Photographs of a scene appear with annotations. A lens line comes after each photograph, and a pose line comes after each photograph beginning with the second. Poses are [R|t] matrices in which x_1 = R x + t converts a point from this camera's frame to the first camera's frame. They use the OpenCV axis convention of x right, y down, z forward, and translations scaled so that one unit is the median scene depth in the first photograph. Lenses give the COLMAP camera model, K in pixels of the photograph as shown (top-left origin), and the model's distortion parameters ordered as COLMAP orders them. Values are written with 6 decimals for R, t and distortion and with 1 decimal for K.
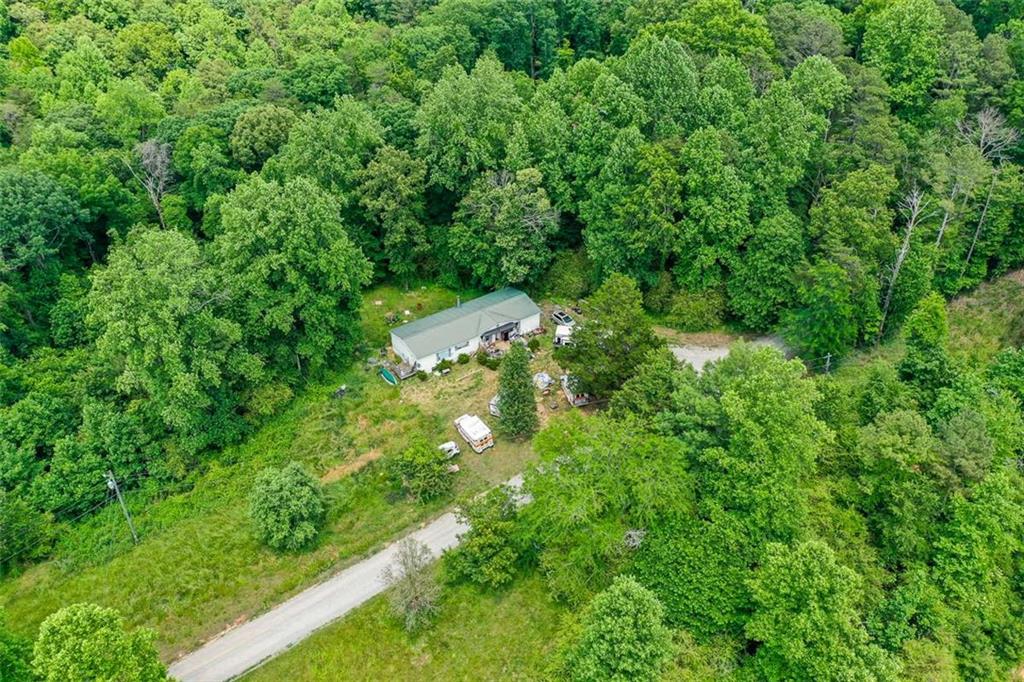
lens RADIAL K [[808.9, 0, 512.0], [0, 808.9, 341.0], [0, 0, 1]] dist [0.015618, -0.007971]
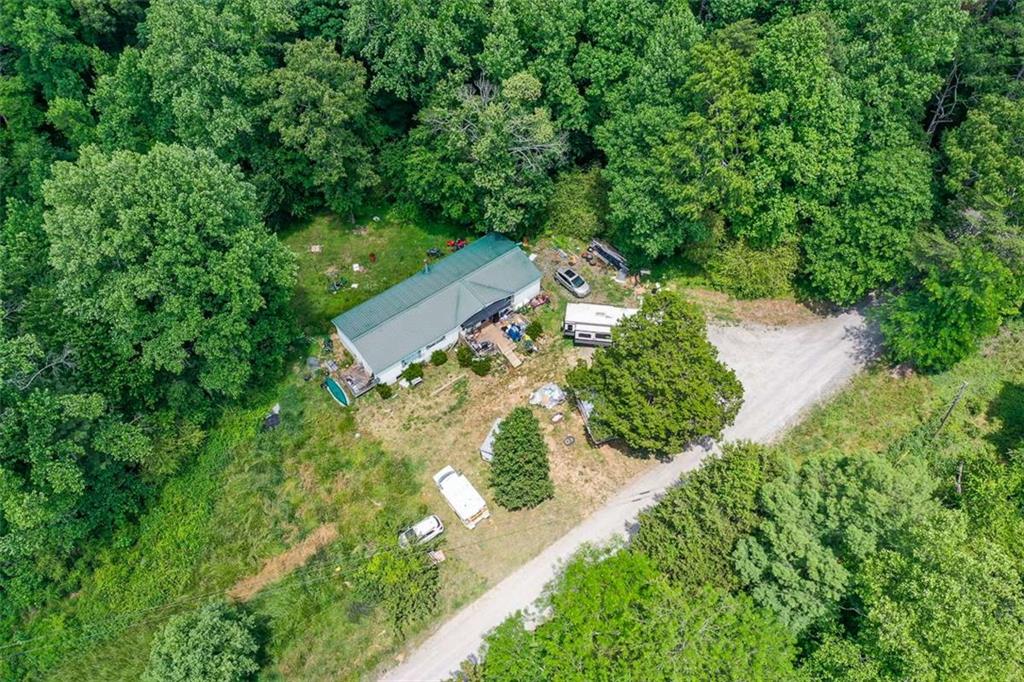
lens RADIAL K [[808.9, 0, 512.0], [0, 808.9, 341.0], [0, 0, 1]] dist [0.015618, -0.007971]
pose [[0.998572, -0.044545, 0.029485, -0.015498], [0.033515, 0.952225, 0.303552, -0.210977], [-0.041598, -0.302131, 0.952358, 0.313070]]
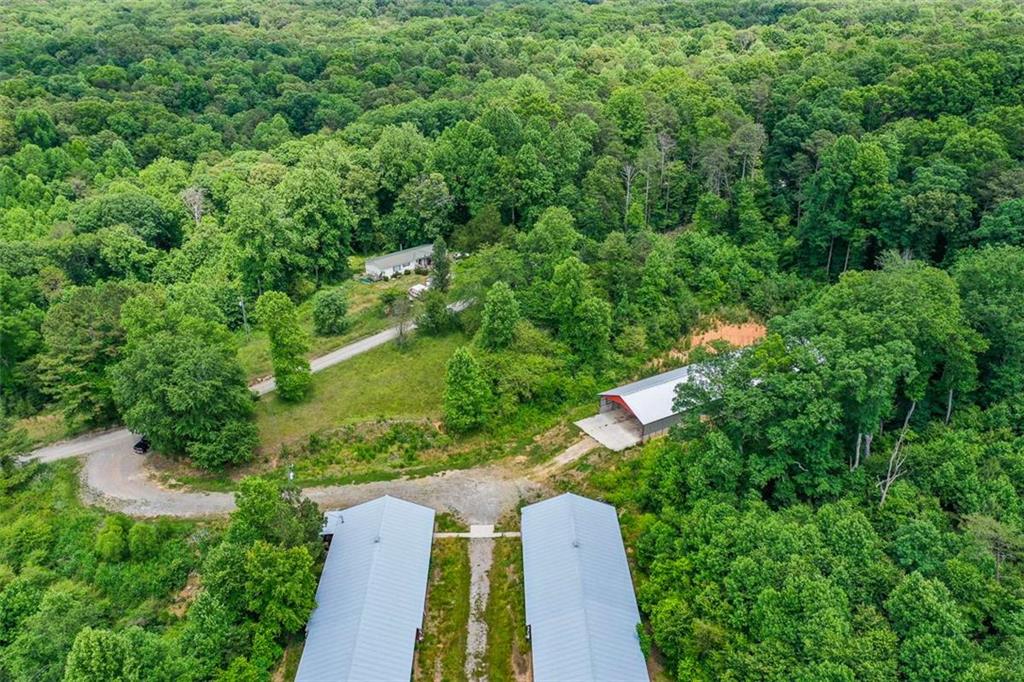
lens RADIAL K [[808.9, 0, 512.0], [0, 808.9, 341.0], [0, 0, 1]] dist [0.015618, -0.007971]
pose [[0.987002, -0.056563, 0.150425, -0.110769], [0.084752, 0.978474, -0.188166, 0.533138], [-0.136543, 0.198469, 0.970549, -0.753202]]
